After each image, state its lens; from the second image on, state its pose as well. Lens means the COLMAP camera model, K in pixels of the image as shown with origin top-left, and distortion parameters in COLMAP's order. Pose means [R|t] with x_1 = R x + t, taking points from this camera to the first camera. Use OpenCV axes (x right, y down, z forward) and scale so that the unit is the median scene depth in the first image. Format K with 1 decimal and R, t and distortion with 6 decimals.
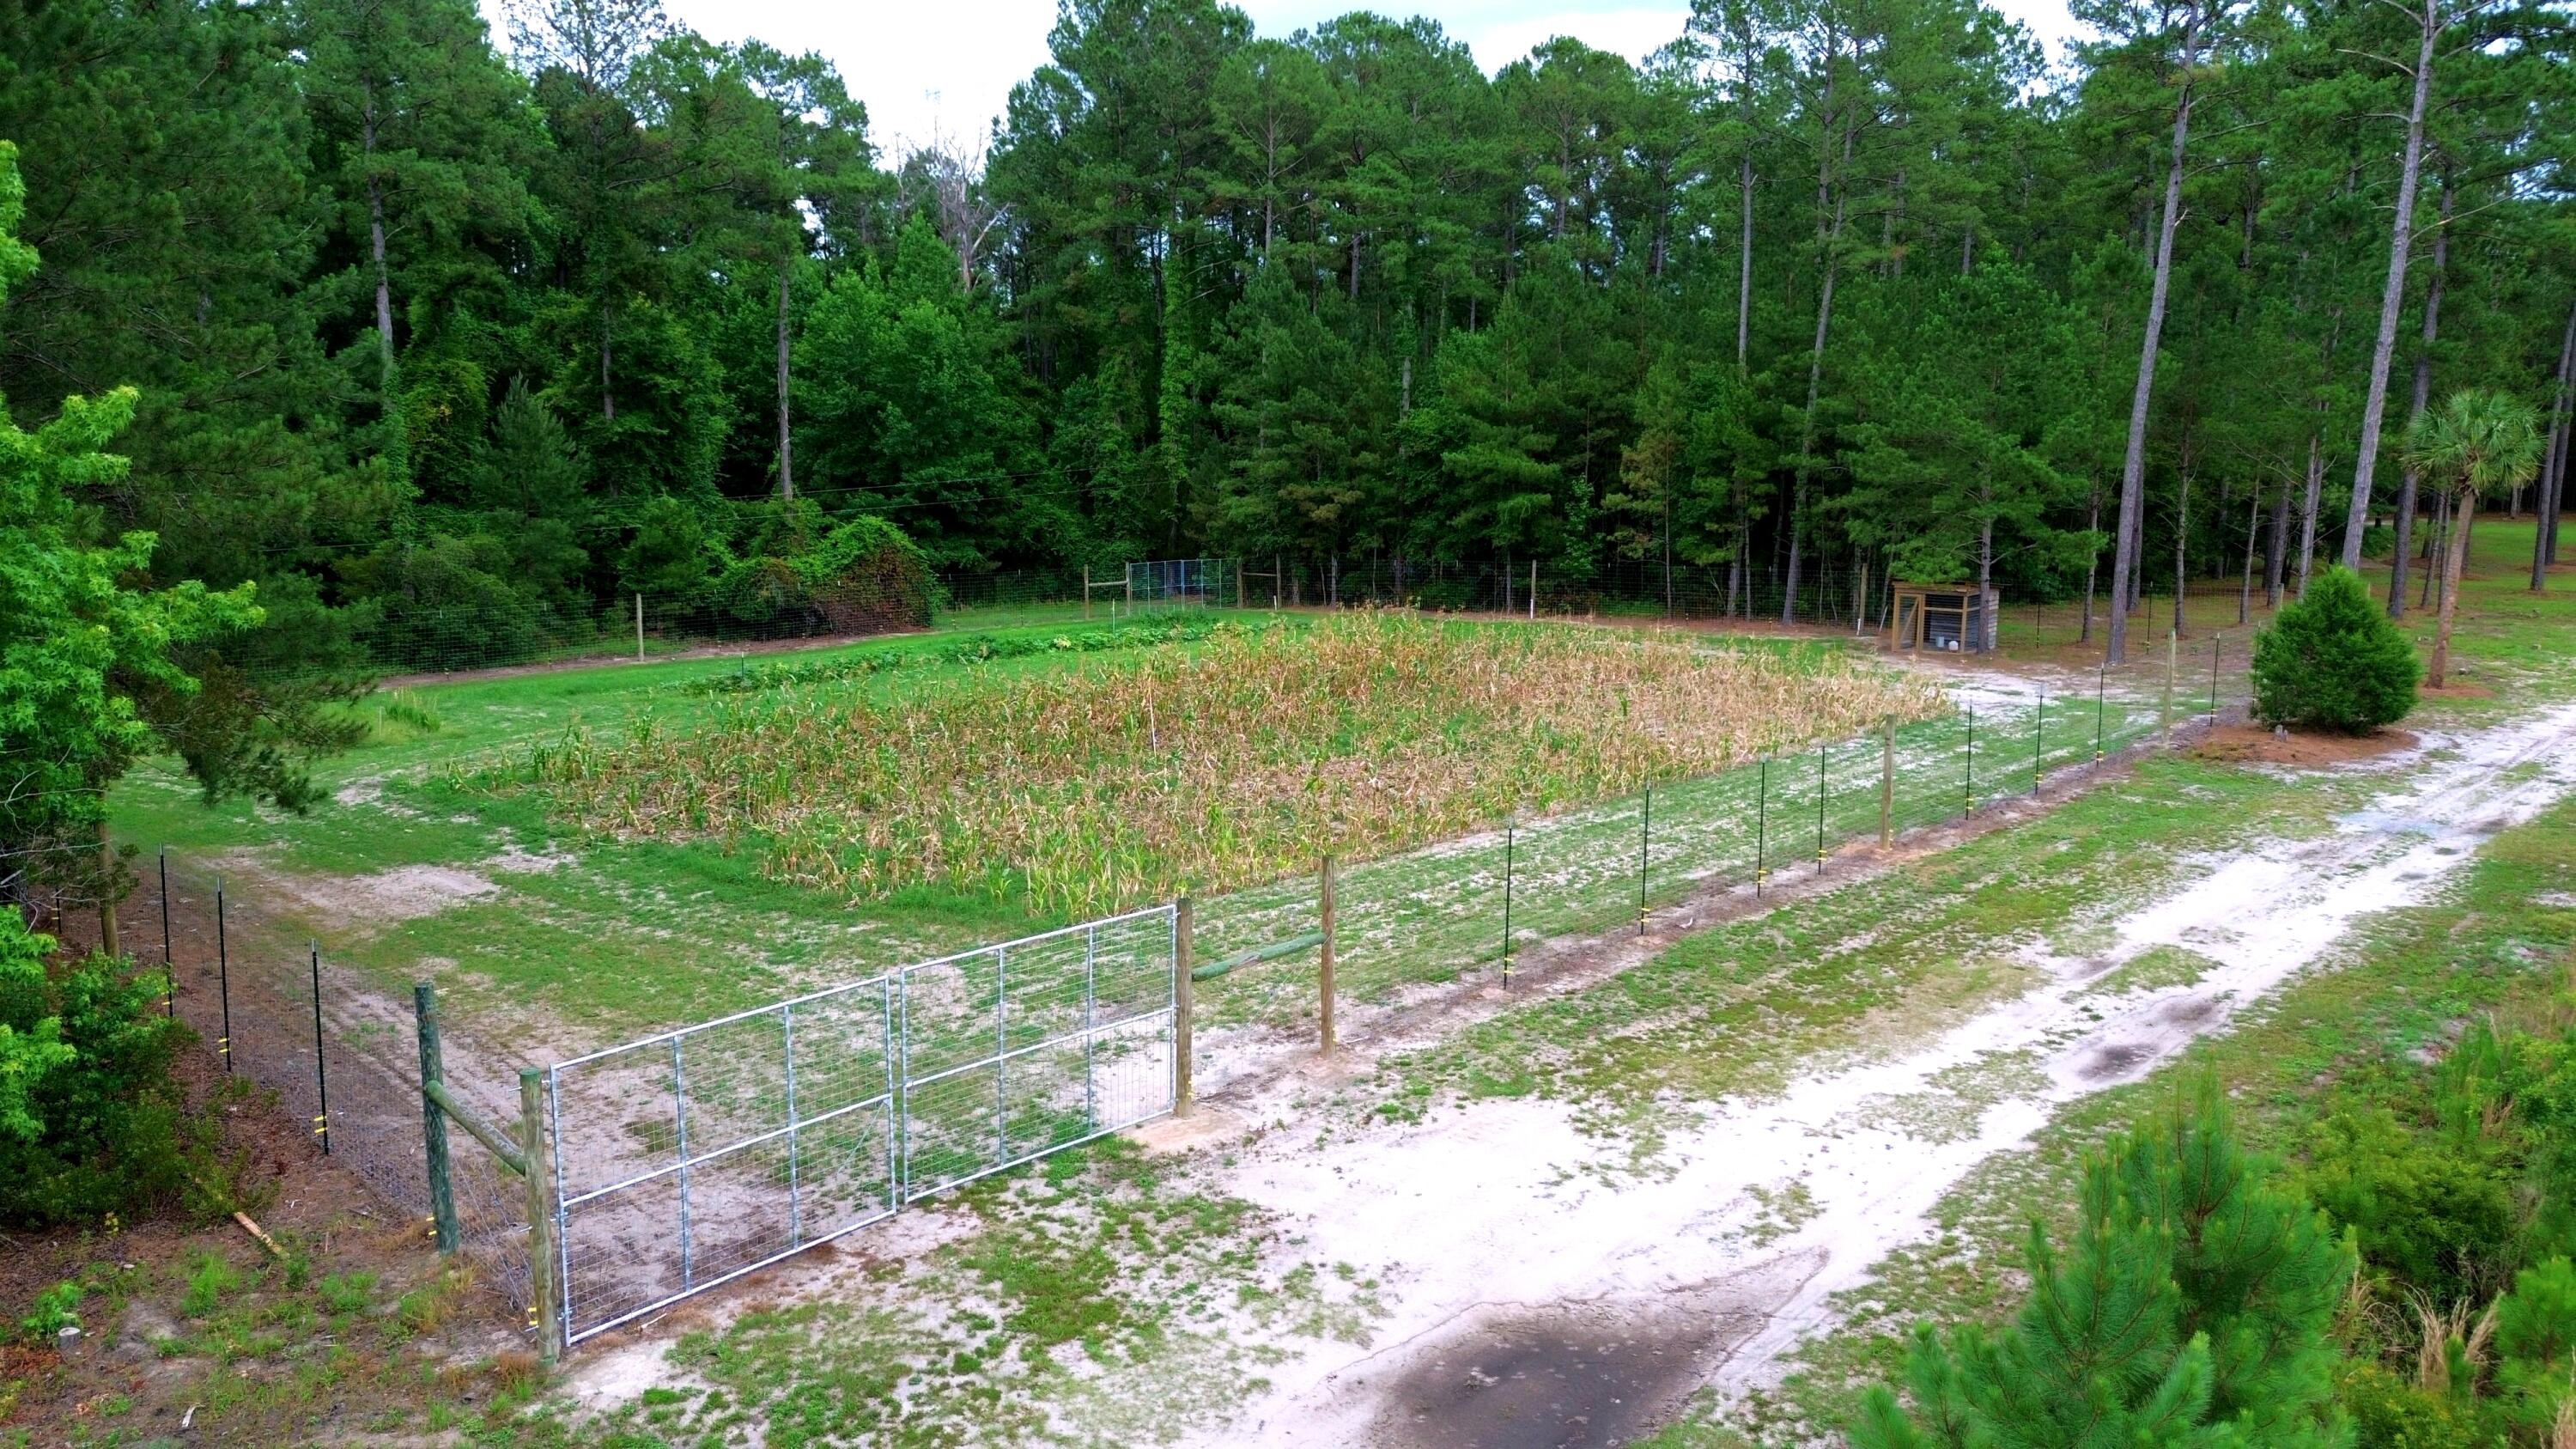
lens RADIAL K [[1804.5, 0, 1283.0], [0, 1804.5, 725.1], [0, 0, 1]] dist [0.029434, -0.009248]
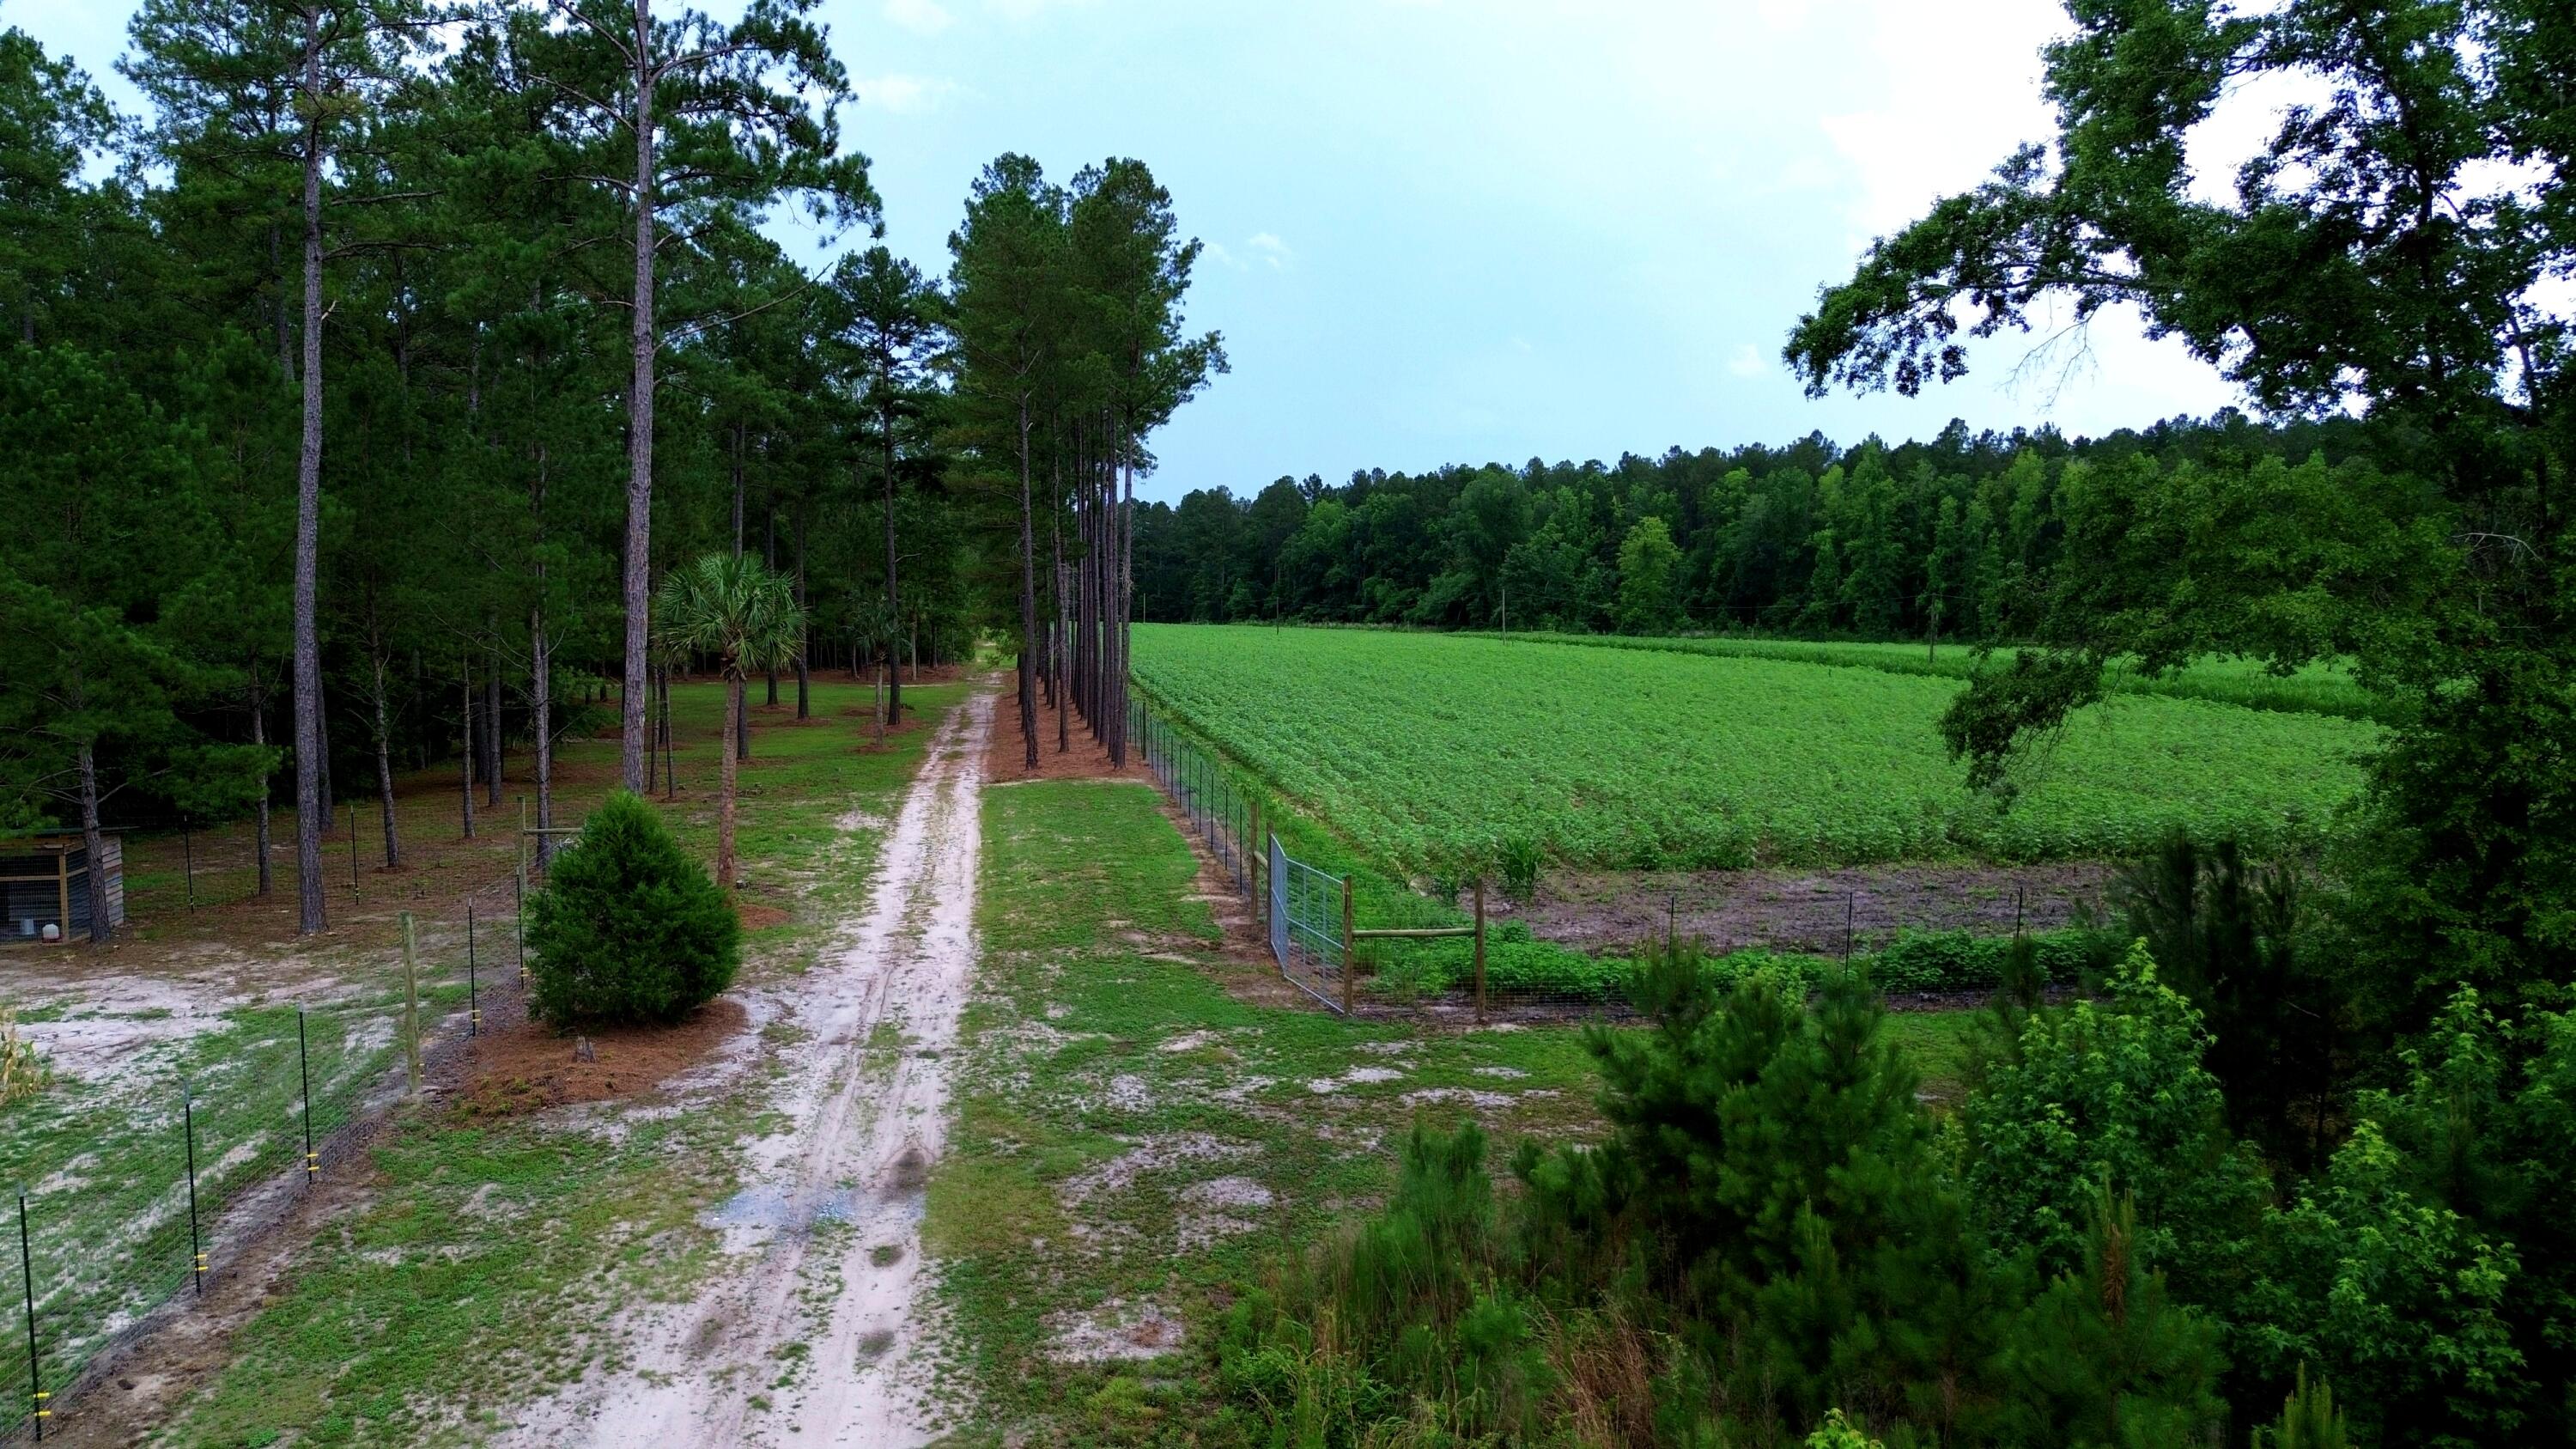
lens RADIAL K [[1804.5, 0, 1284.5], [0, 1804.5, 725.0], [0, 0, 1]] dist [0.029434, -0.009248]
pose [[0.596838, -0.061956, 0.799966, 0.128938], [0.131585, 0.991074, -0.021416, -0.048943], [-0.791498, 0.118046, 0.599663, 0.280450]]
